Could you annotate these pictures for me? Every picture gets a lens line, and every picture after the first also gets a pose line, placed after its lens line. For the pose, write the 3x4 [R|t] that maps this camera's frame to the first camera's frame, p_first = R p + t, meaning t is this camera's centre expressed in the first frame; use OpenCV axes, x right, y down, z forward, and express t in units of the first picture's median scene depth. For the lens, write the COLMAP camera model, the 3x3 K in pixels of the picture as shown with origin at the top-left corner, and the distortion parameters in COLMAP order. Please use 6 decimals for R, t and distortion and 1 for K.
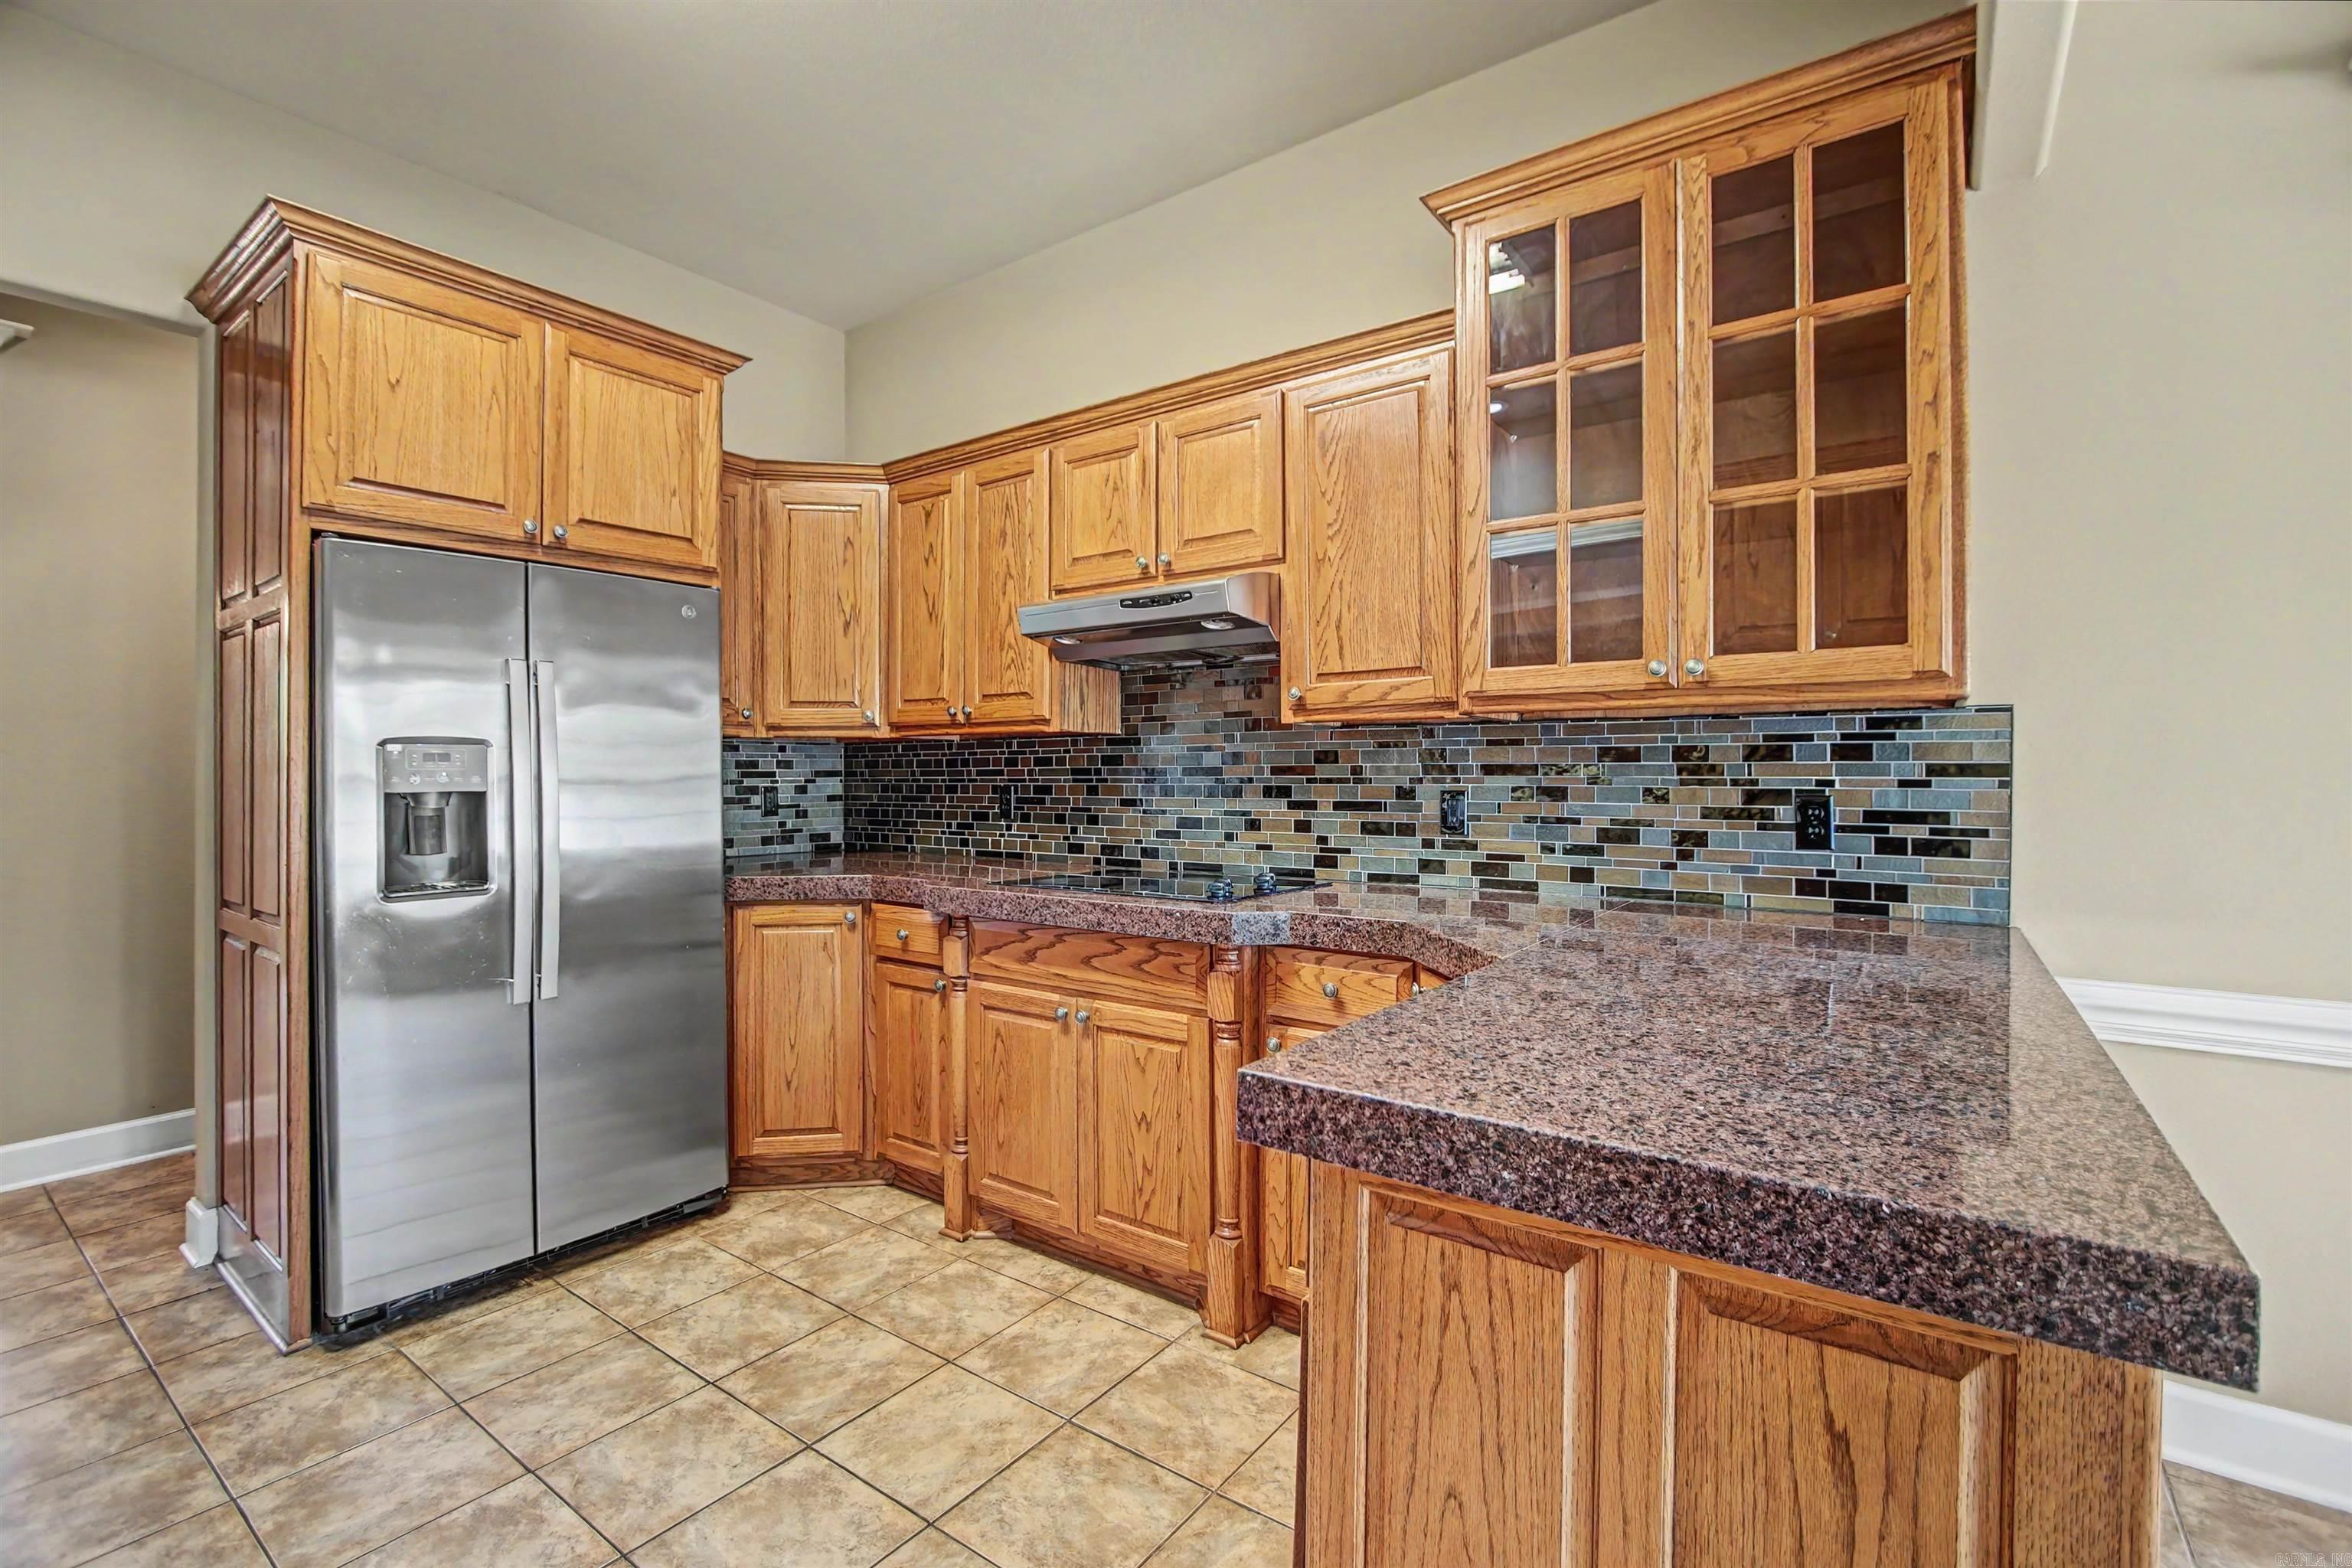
lens RADIAL K [[1039.9, 0, 1174.0], [0, 1039.9, 736.0], [0, 0, 1]] dist [-0.018034, 0.000109]
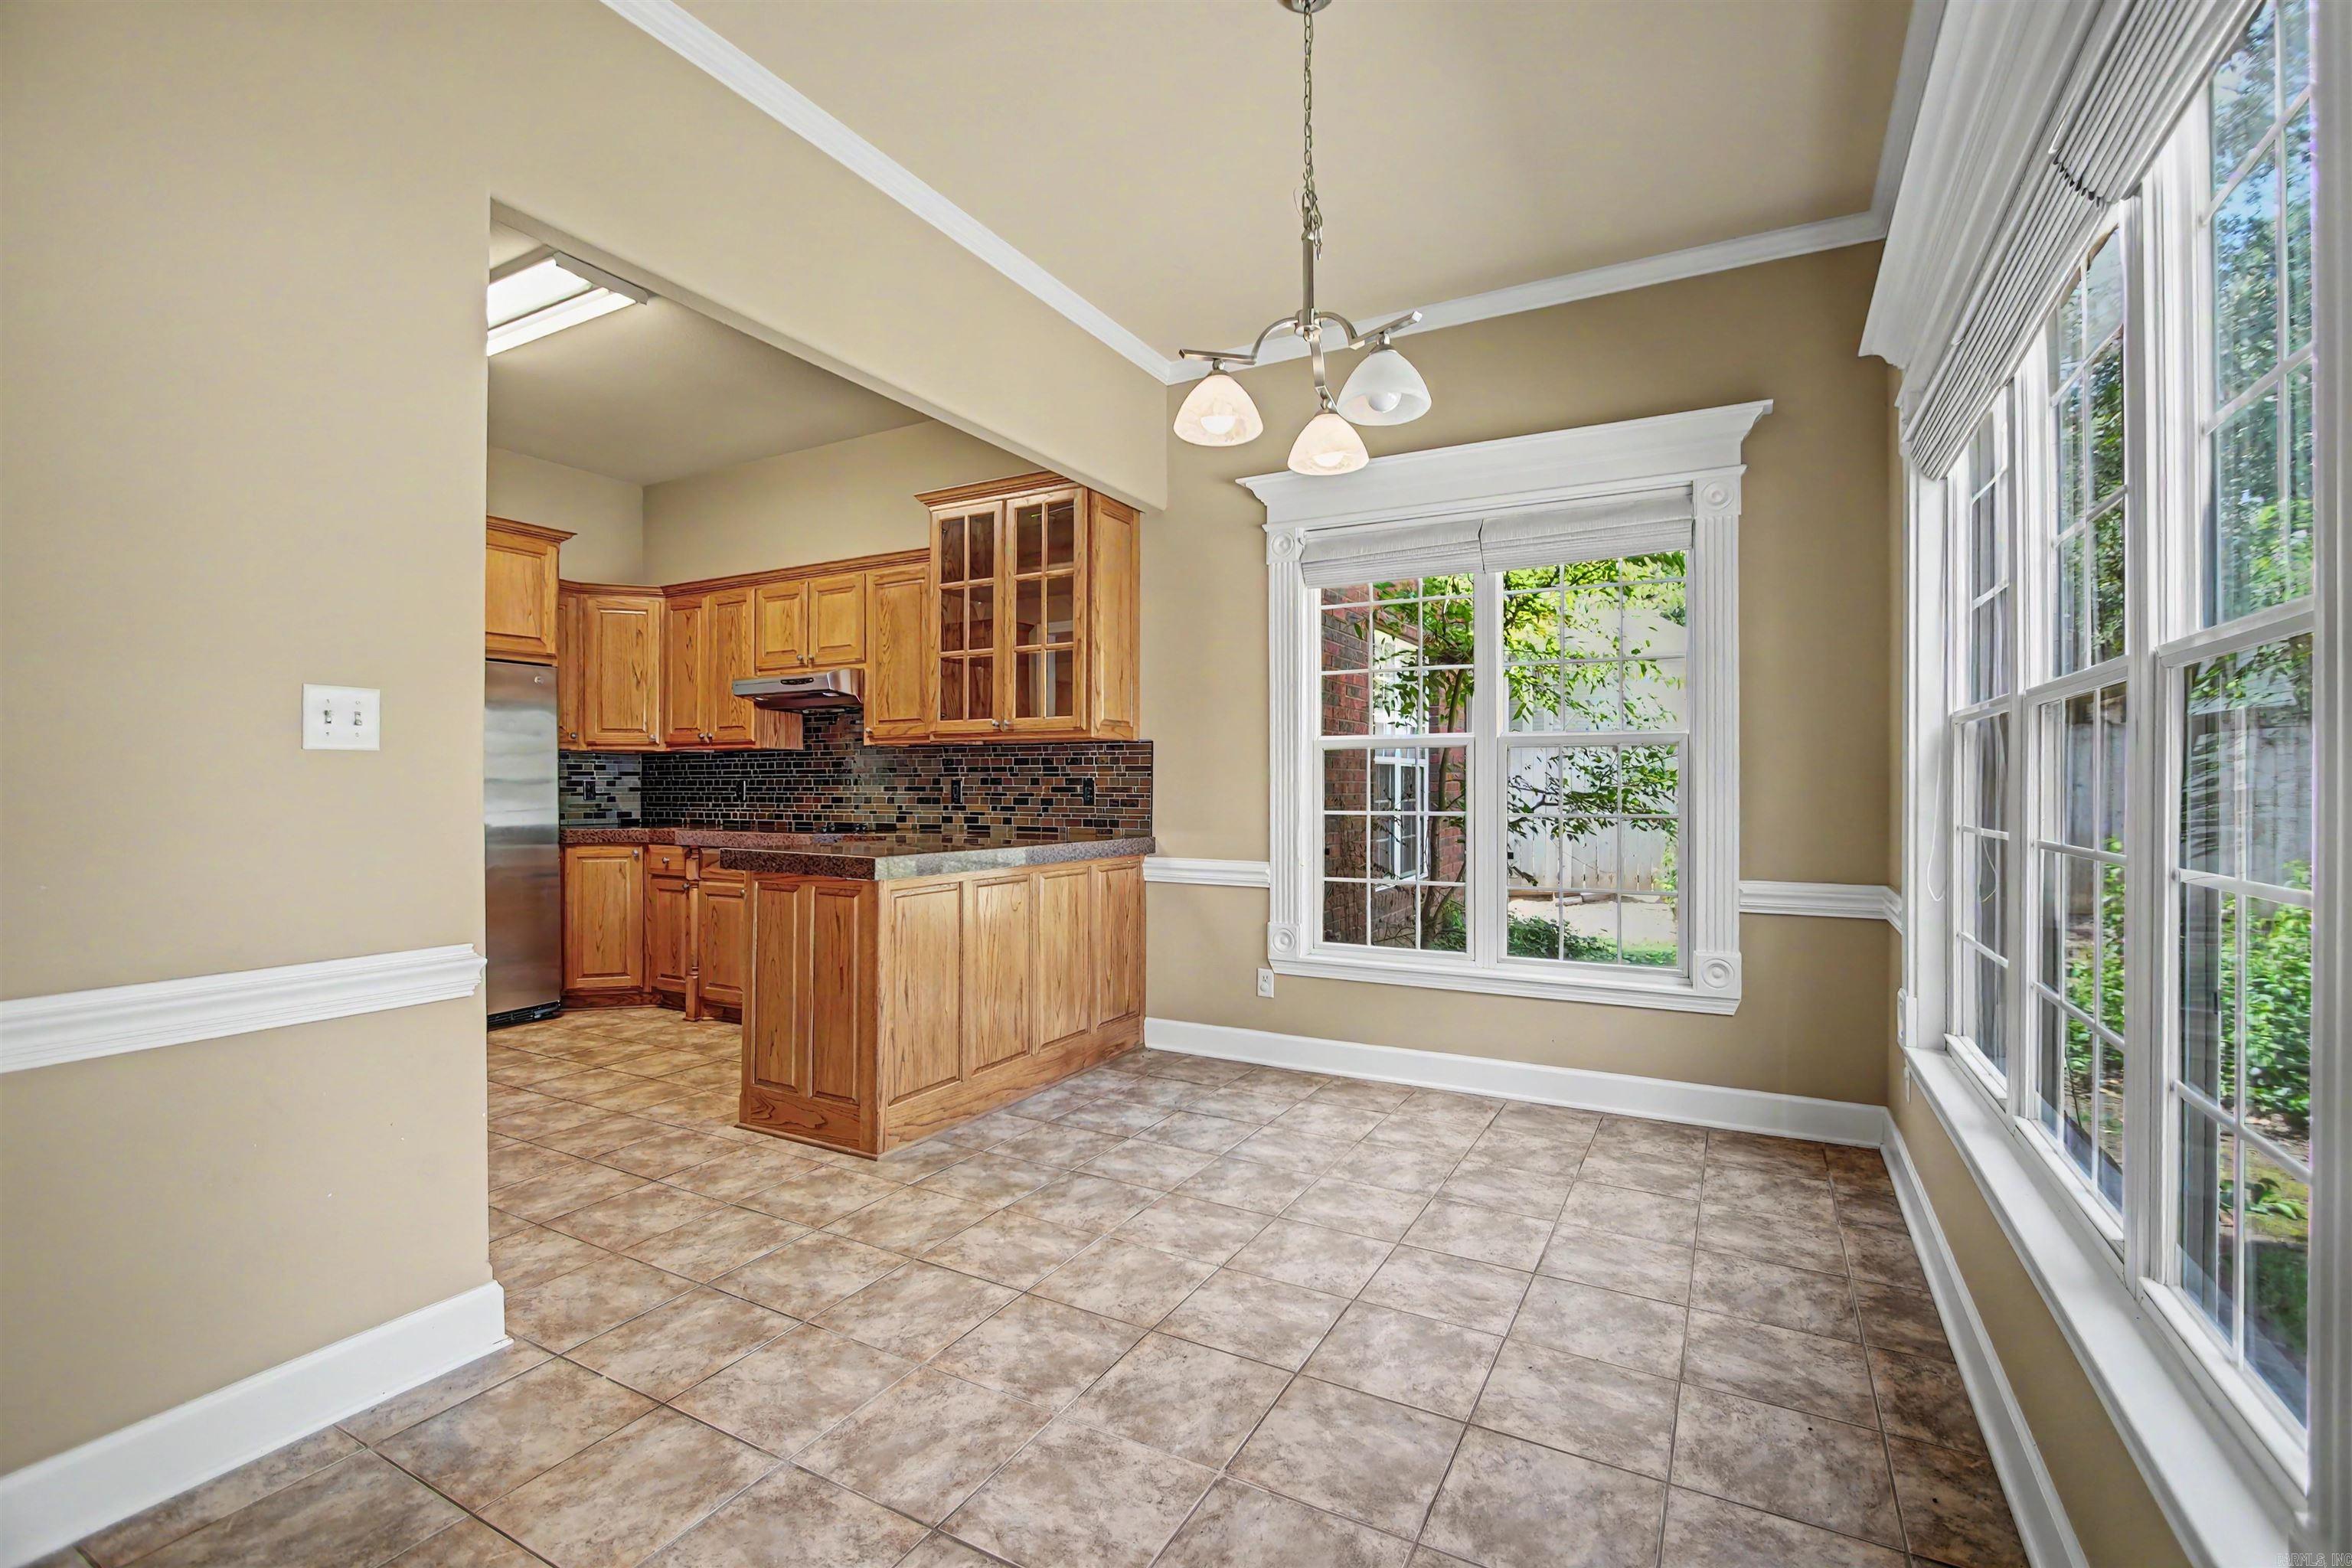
lens RADIAL K [[1036.7, 0, 1178.3], [0, 1036.7, 767.5], [0, 0, 1]] dist [-0.016199, 0.000748]
pose [[0.991199, 0.006939, 0.132201, 0.373563], [-0.008569, 0.999894, 0.011764, 0.001689], [-0.132105, -0.012793, 0.991153, -0.868553]]
